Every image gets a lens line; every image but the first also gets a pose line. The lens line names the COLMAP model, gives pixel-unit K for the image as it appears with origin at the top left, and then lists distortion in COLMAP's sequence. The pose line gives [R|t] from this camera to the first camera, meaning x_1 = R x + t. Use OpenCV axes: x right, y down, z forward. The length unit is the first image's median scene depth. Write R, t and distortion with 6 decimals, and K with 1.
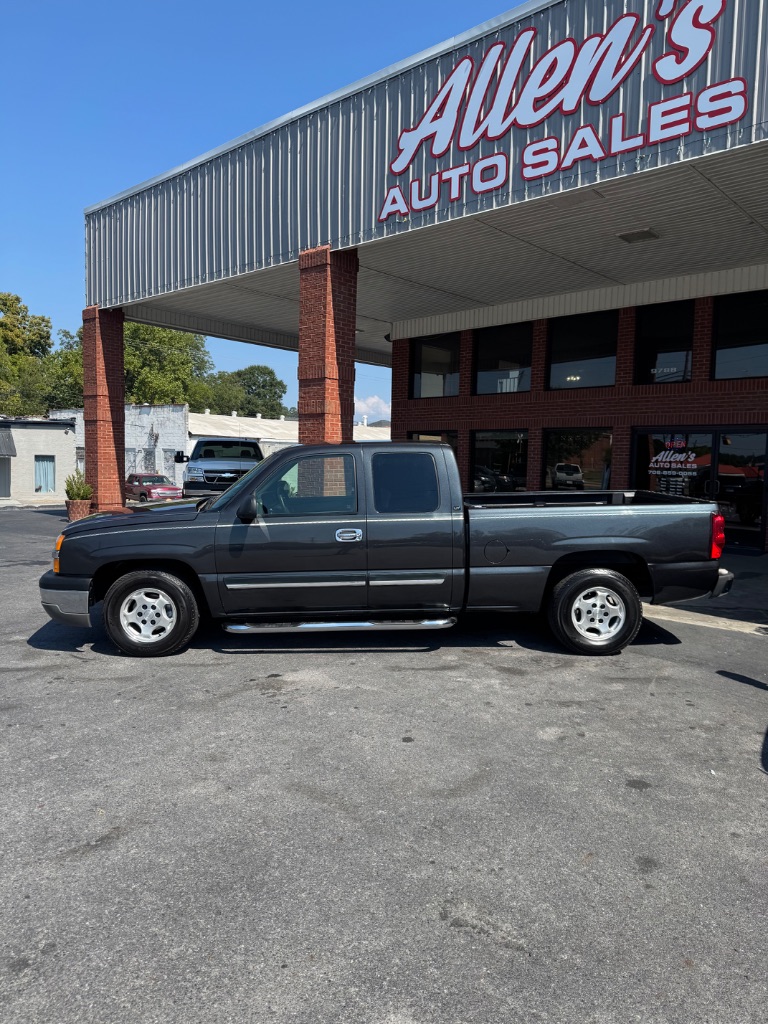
lens RADIAL K [[720.4, 0, 380.5], [0, 720.4, 514.5], [0, 0, 1]] dist [0.031128, -0.041129]
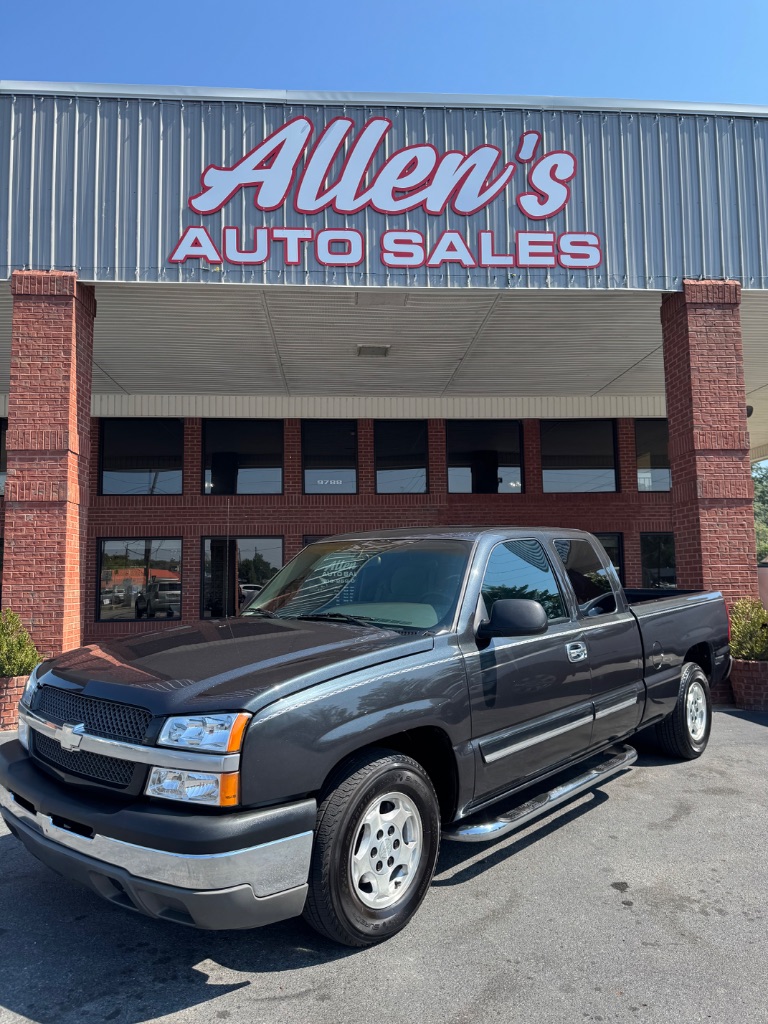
lens RADIAL K [[720.4, 0, 382.6], [0, 720.4, 518.0], [0, 0, 1]] dist [0.031128, -0.041129]
pose [[0.697069, 0.038097, 0.715991, -0.442678], [0.080355, 0.988146, -0.130809, -0.015208], [-0.712487, 0.148717, 0.685745, 0.392999]]
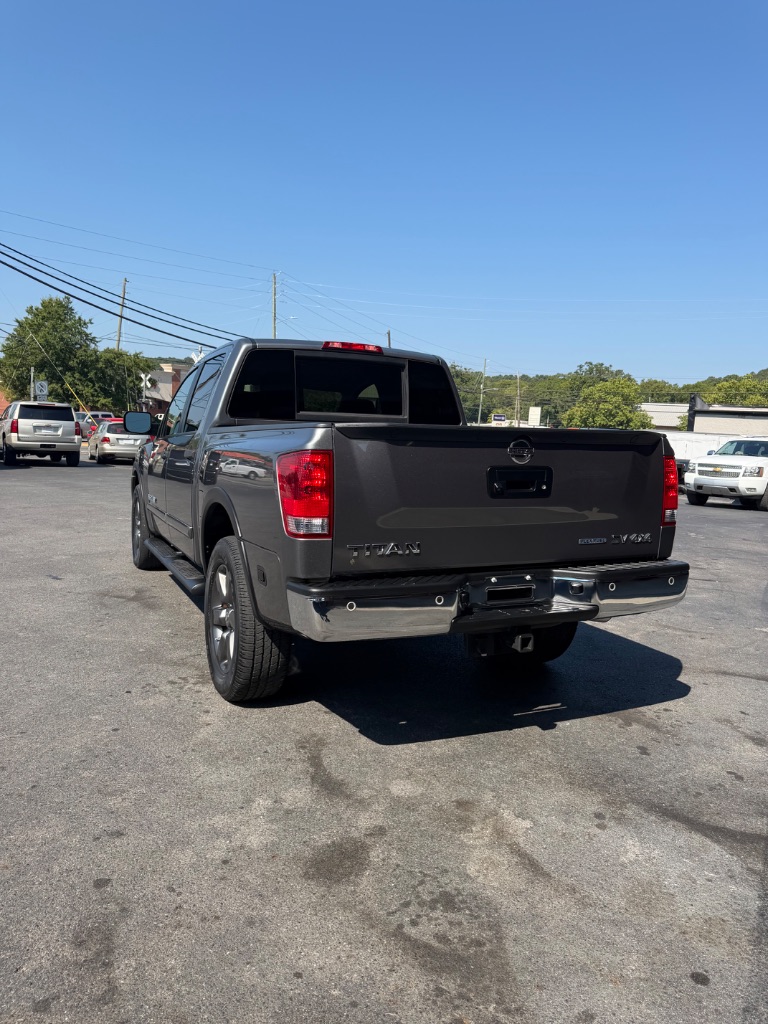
lens RADIAL K [[720.4, 0, 381.2], [0, 720.4, 525.2], [0, 0, 1]] dist [0.031128, -0.041129]
pose [[0.224802, 0.118952, -0.967117, 0.344658], [-0.119575, 0.988387, 0.093773, -0.010315], [0.967040, 0.094563, 0.236415, 0.549685]]
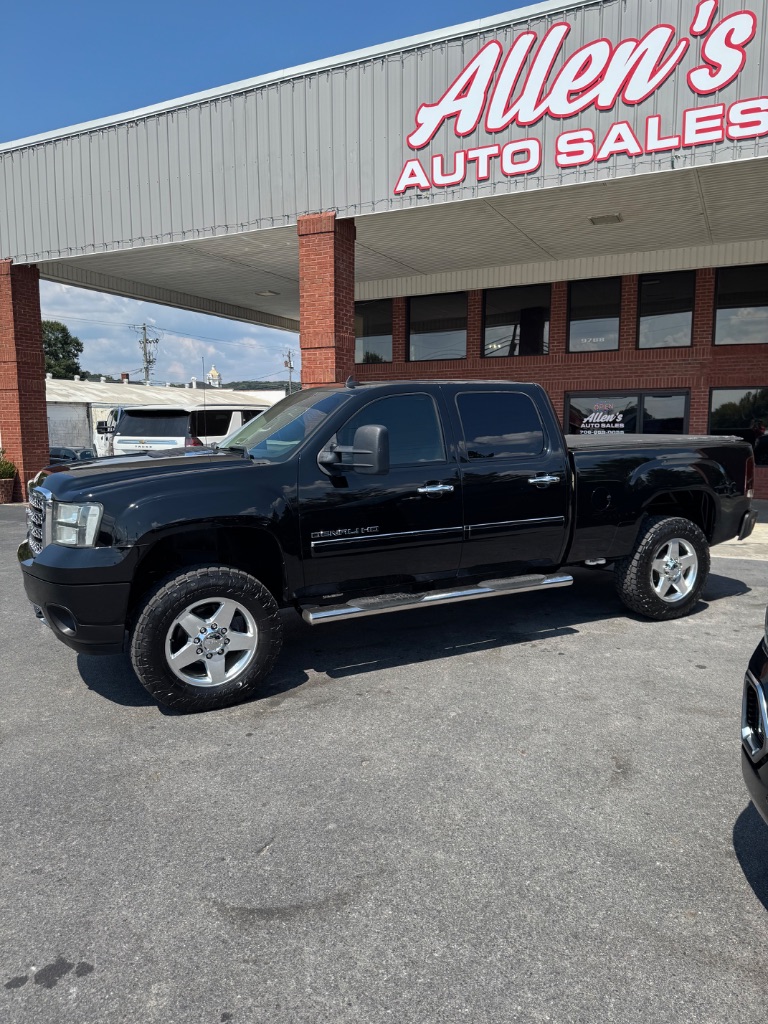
lens RADIAL K [[720.4, 0, 383.9], [0, 720.4, 515.2], [0, 0, 1]] dist [0.031128, -0.041129]
pose [[0.962704, -0.056252, 0.264643, -0.356300], [0.042052, 0.997370, 0.059023, -0.014094], [-0.267268, -0.045693, 0.962538, -0.000643]]
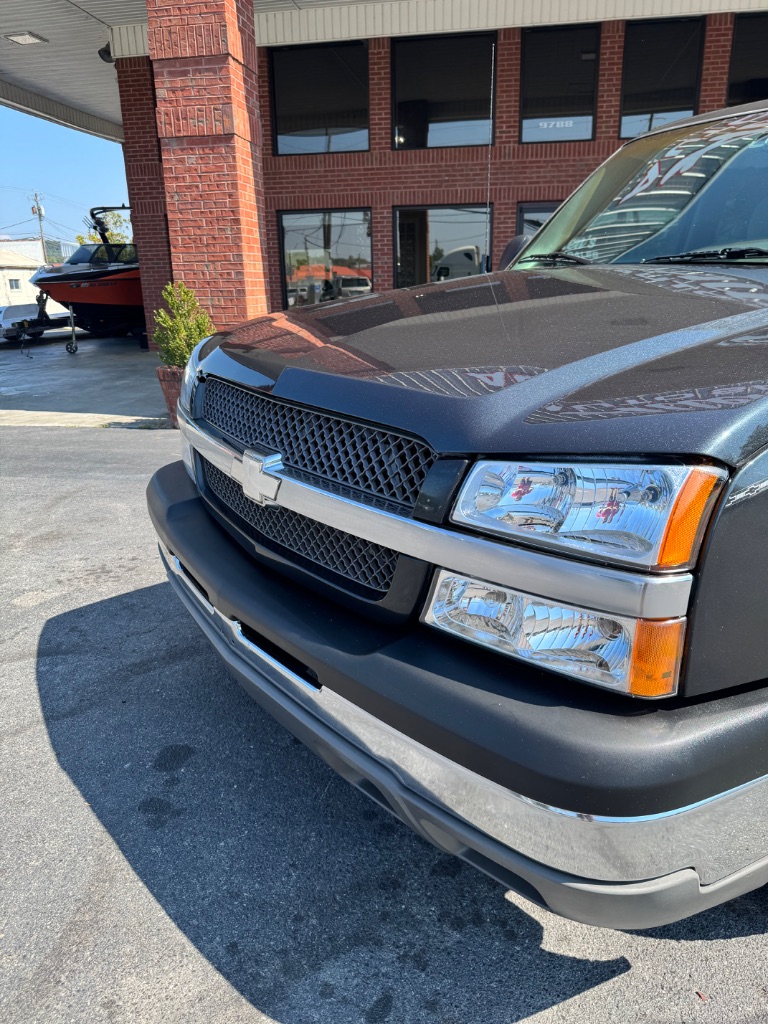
lens RADIAL K [[720.4, 0, 385.9], [0, 720.4, 518.7], [0, 0, 1]] dist [0.031128, -0.041129]
pose [[0.845762, -0.194159, 0.496979, -0.361046], [0.072059, 0.964472, 0.254168, -0.002278], [-0.528672, -0.179154, 0.829705, 0.581086]]
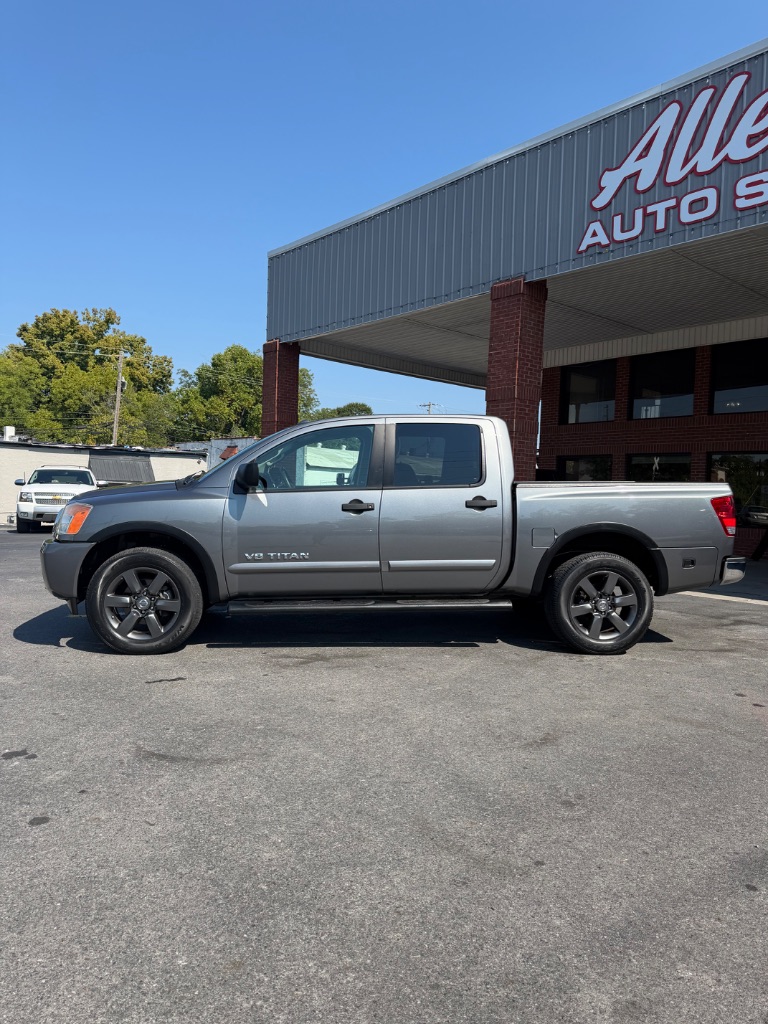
lens RADIAL K [[720.4, 0, 381.0], [0, 720.4, 511.5], [0, 0, 1]] dist [0.031128, -0.041129]
pose [[0.992619, 0.016705, -0.120120, -0.177555], [-0.023356, 0.998258, -0.054177, 0.047858], [0.119006, 0.056583, 0.991280, -0.087993]]
